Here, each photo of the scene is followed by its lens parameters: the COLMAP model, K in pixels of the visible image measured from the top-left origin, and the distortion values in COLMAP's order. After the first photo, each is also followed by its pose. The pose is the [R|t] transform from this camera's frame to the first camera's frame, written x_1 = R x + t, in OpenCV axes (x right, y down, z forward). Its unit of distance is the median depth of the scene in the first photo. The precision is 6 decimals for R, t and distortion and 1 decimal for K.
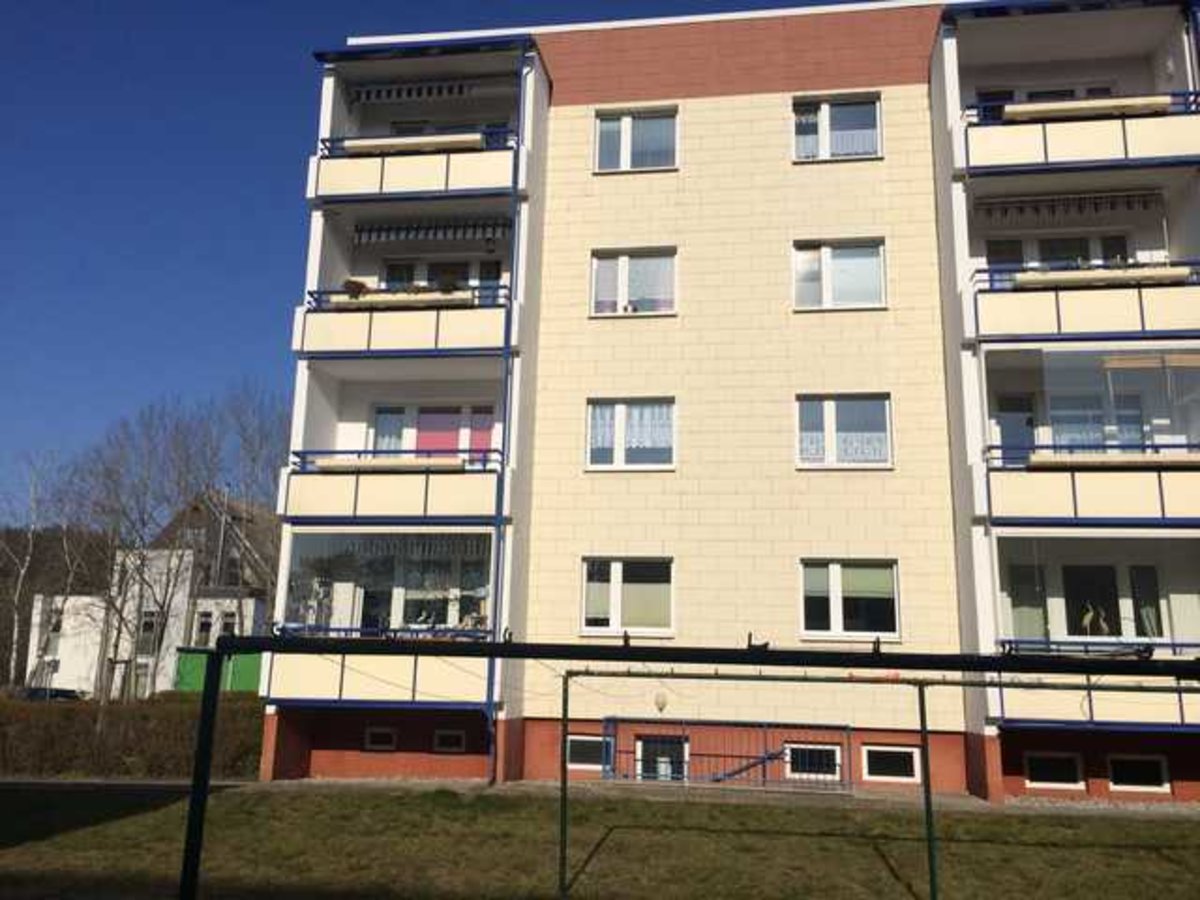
lens RADIAL K [[1019.2, 0, 609.8], [0, 1019.2, 452.3], [0, 0, 1]] dist [0.074811, -0.088640]
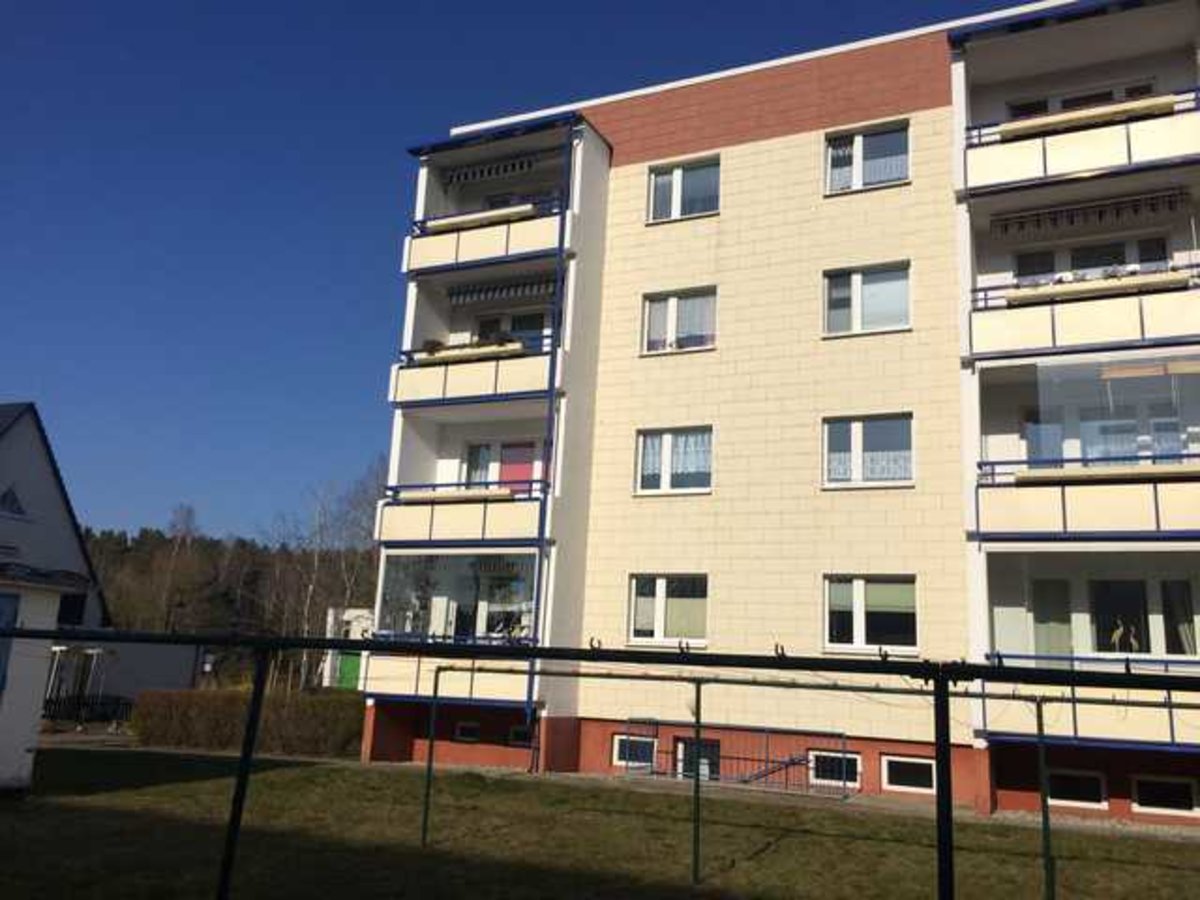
lens RADIAL K [[1019.2, 0, 609.8], [0, 1019.2, 452.3], [0, 0, 1]] dist [0.074811, -0.088640]
pose [[0.958936, -0.038520, -0.280995, 0.272218], [0.033797, 0.999194, -0.021638, -0.005972], [0.281602, 0.011252, 0.959465, -0.069794]]
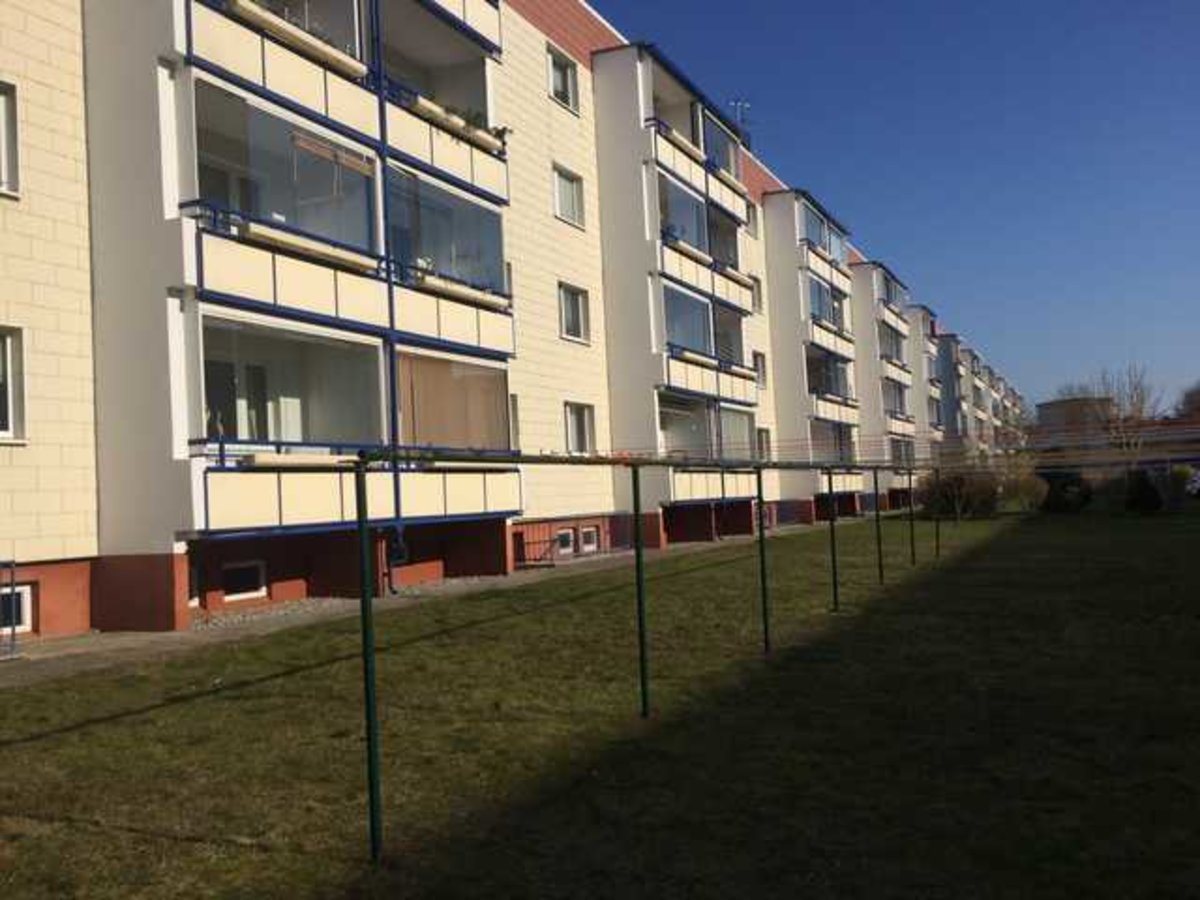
lens RADIAL K [[1019.2, 0, 609.8], [0, 1019.2, 452.3], [0, 0, 1]] dist [0.074811, -0.088640]
pose [[0.309456, 0.006764, 0.950890, -0.261161], [-0.158216, 0.986402, 0.044473, 0.090183], [-0.937659, -0.164209, 0.306319, 0.379612]]
